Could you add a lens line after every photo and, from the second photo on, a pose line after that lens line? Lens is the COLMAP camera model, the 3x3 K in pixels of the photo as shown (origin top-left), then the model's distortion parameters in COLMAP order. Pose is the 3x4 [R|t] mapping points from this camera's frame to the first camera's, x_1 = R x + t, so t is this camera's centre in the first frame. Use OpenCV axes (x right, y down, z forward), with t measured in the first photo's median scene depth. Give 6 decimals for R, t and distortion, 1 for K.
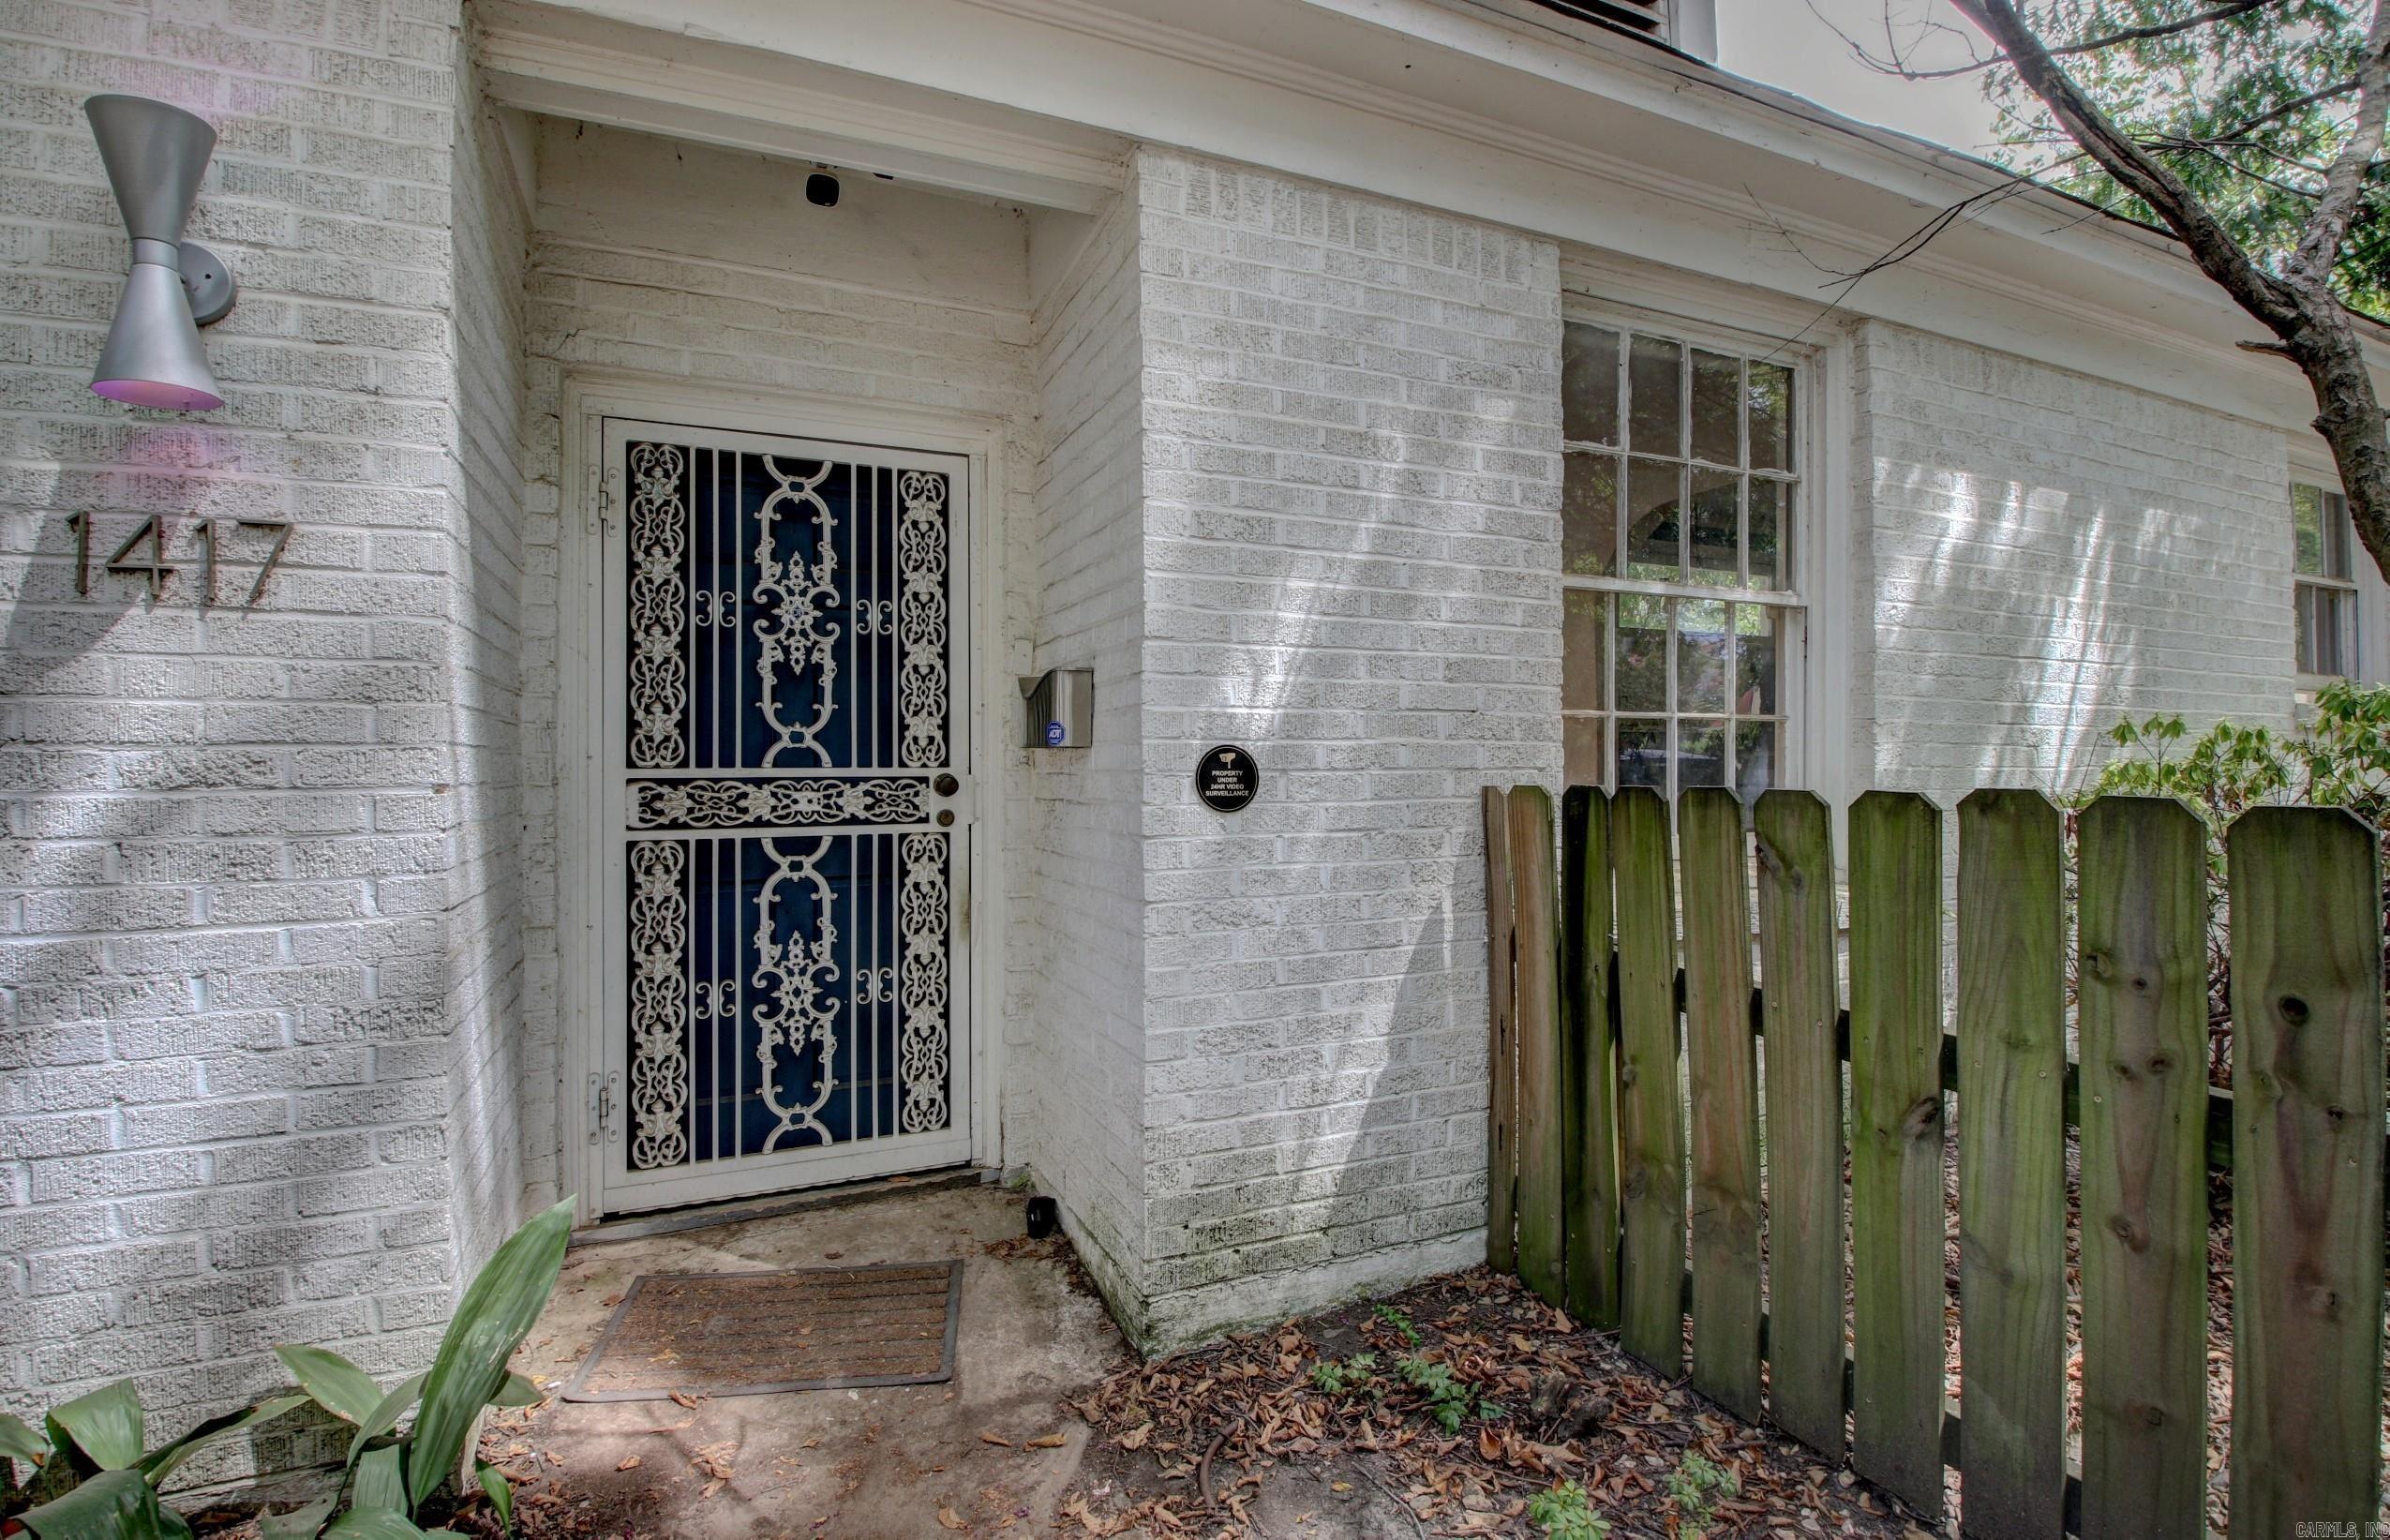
lens RADIAL K [[1107.7, 0, 1194.2], [0, 1107.7, 748.9], [0, 0, 1]] dist [0.014285, -0.019883]
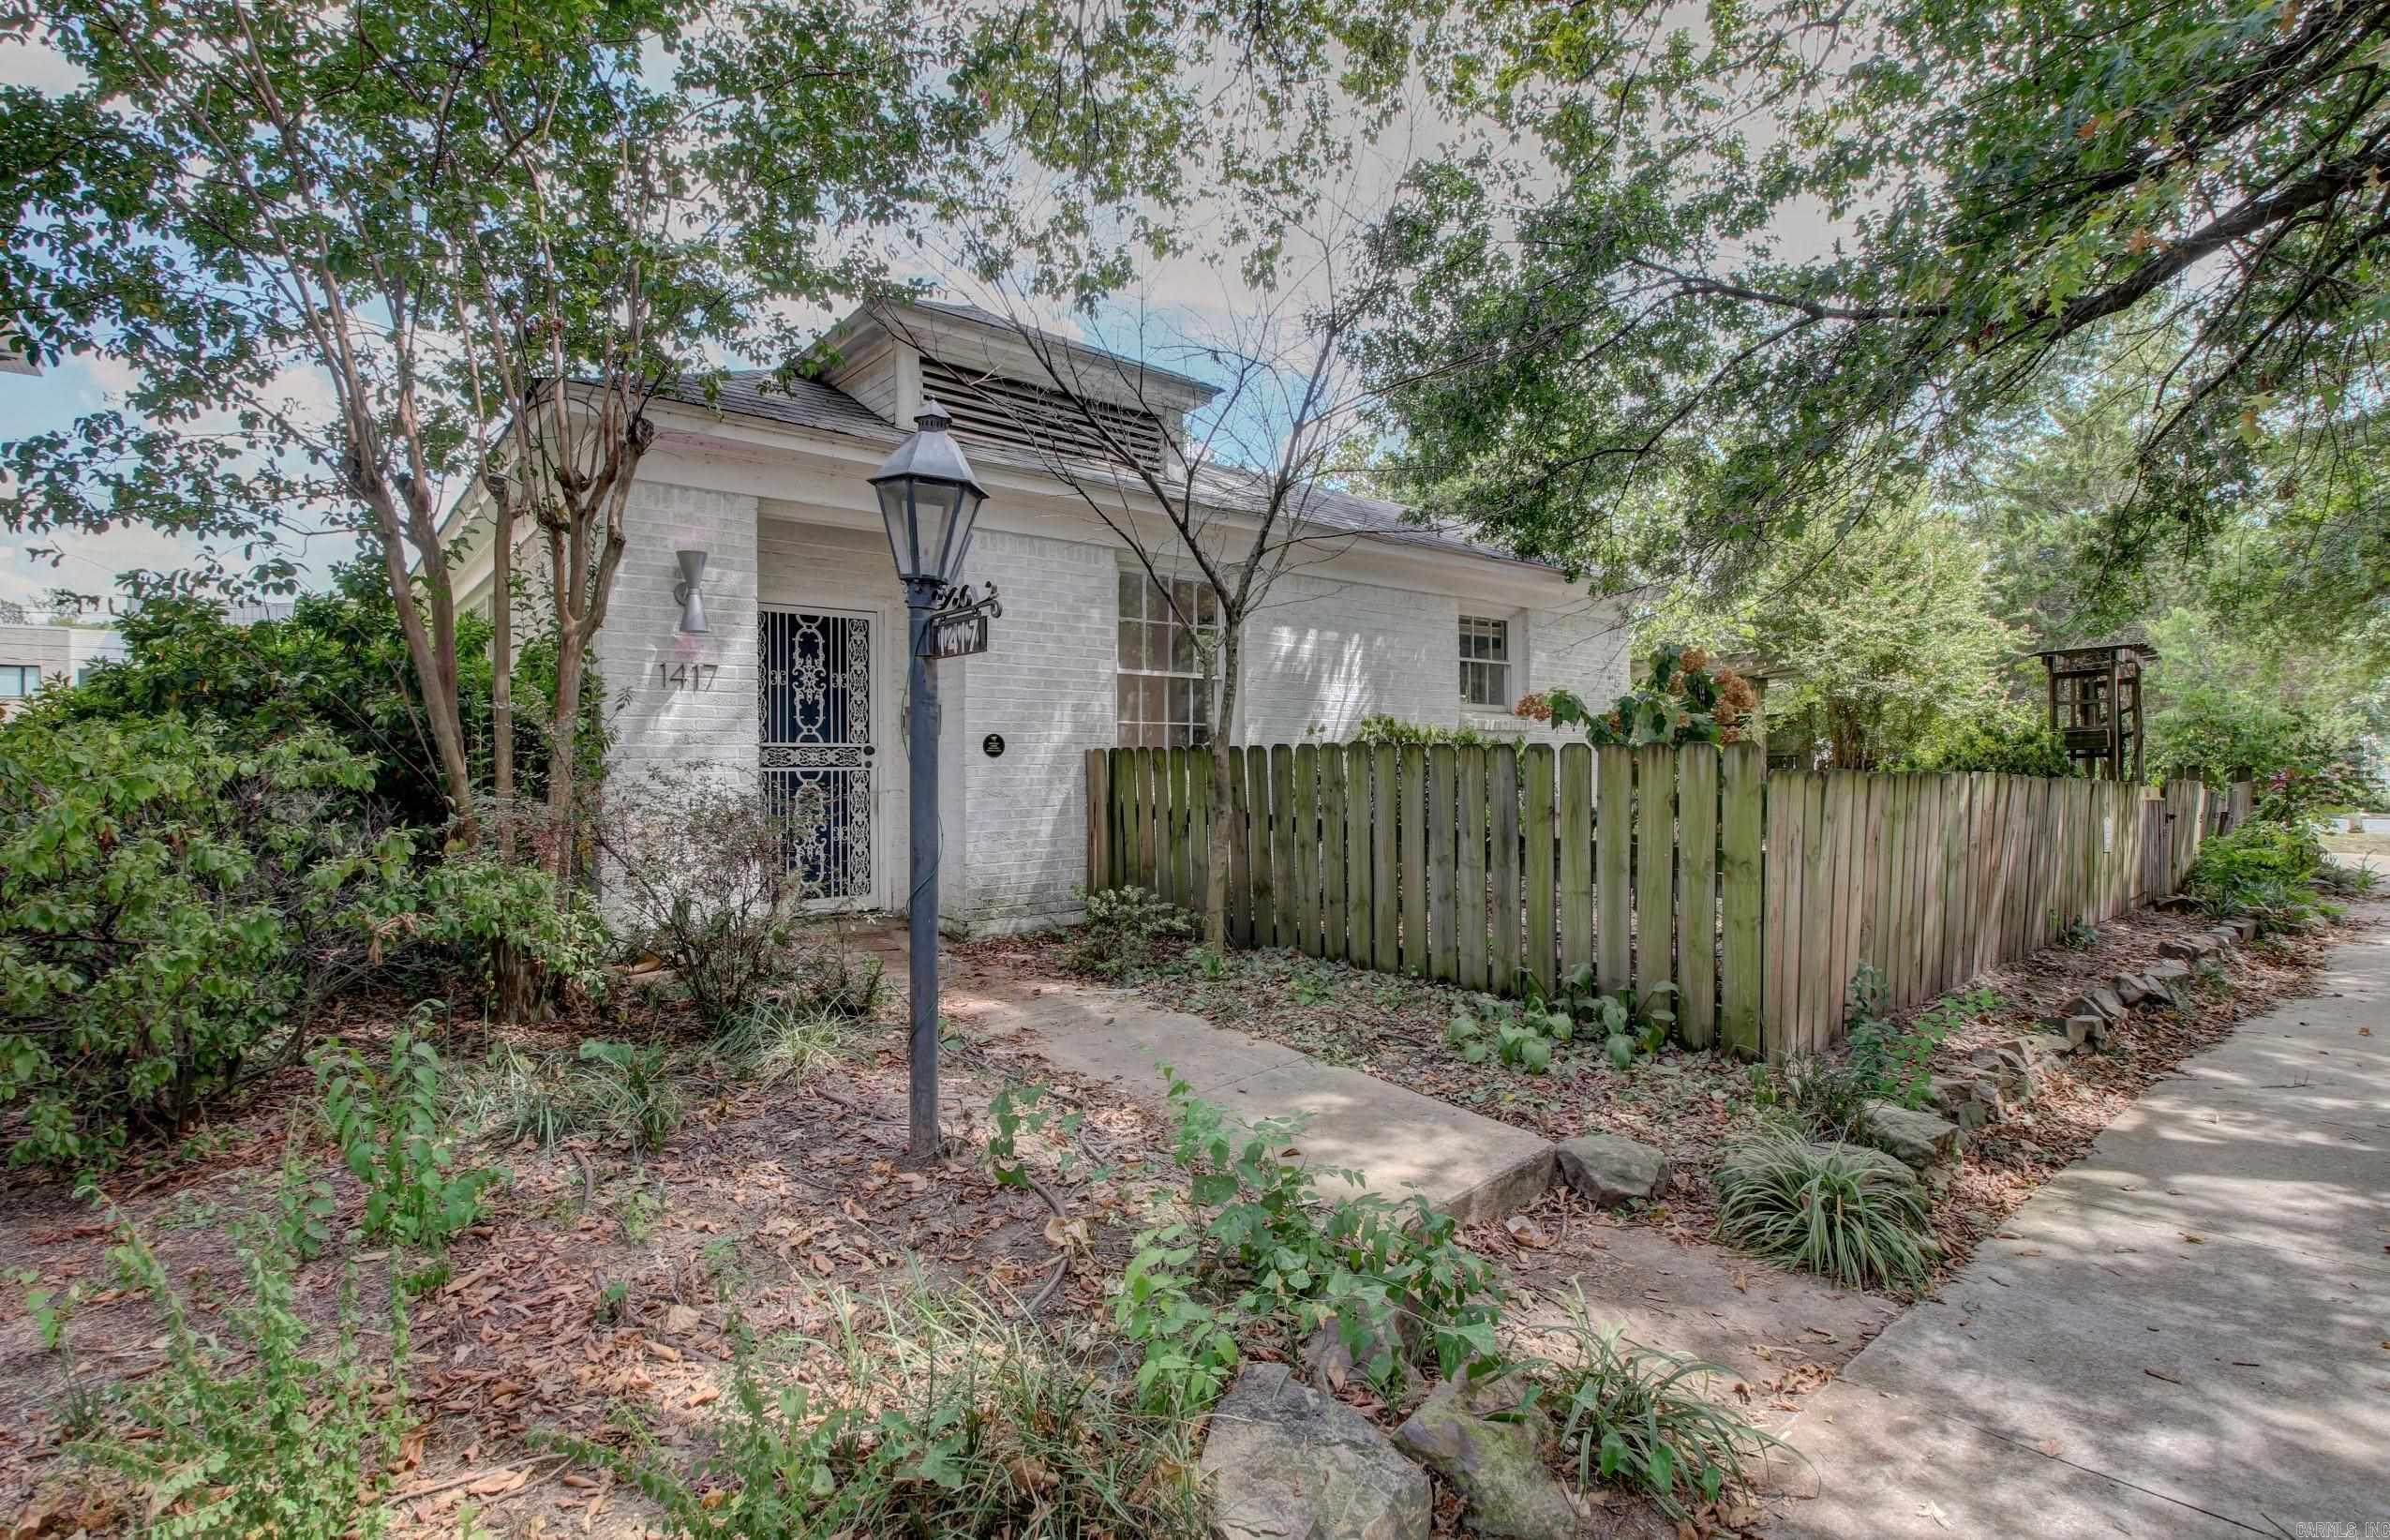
lens RADIAL K [[1107.7, 0, 1194.9], [0, 1107.7, 770.5], [0, 0, 1]] dist [0.014285, -0.019883]
pose [[0.963272, -0.005564, 0.268469, -0.195879], [-0.000175, 0.999772, 0.021347, 0.025368], [-0.268526, -0.020610, 0.963052, -1.552915]]
